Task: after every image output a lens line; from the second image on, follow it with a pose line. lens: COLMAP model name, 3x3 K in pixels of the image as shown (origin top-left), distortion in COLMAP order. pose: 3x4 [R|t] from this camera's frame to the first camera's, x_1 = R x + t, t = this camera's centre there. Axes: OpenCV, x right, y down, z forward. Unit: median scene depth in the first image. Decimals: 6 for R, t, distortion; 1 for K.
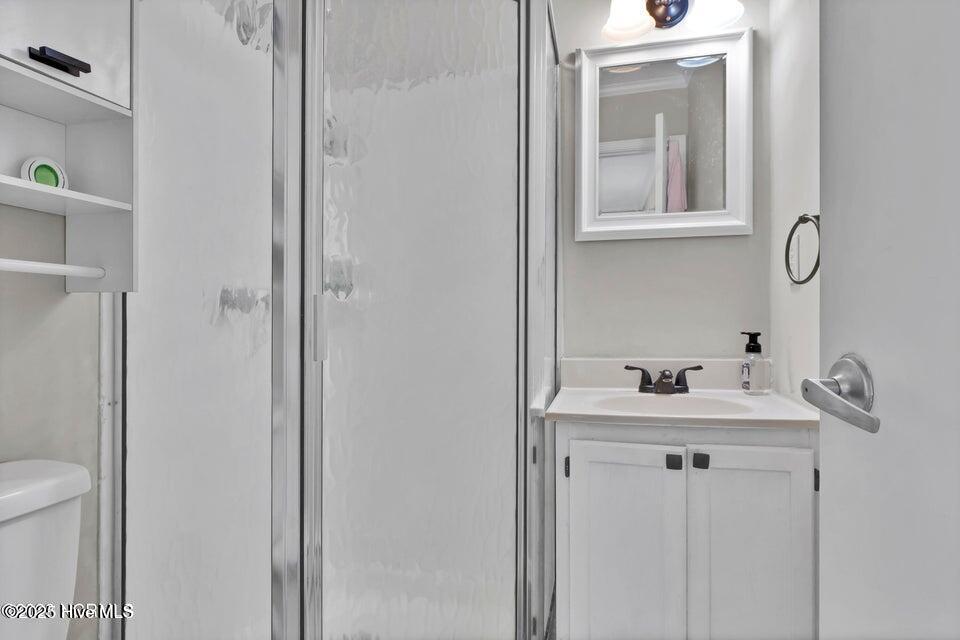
lens RADIAL K [[523.1, 0, 481.1], [0, 523.1, 319.3], [0, 0, 1]] dist [-0.006324, -0.000761]
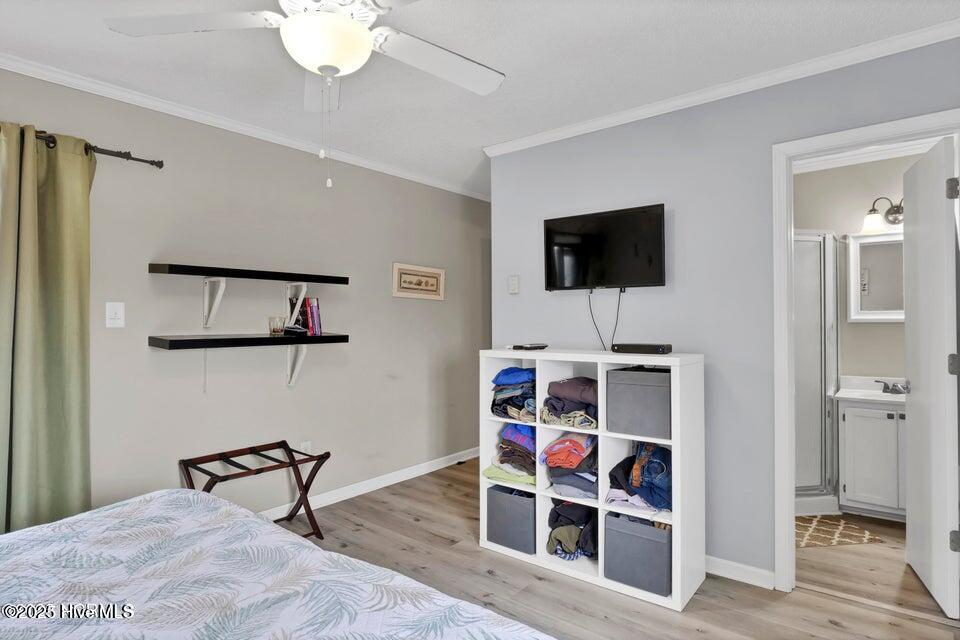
lens RADIAL K [[523.1, 0, 471.0], [0, 523.1, 316.3], [0, 0, 1]] dist [-0.006324, -0.000761]
pose [[0.892645, -0.014732, -0.450519, -0.269732], [0.008931, 0.999848, -0.015000, -0.174378], [0.450671, 0.009367, 0.892641, -1.840448]]
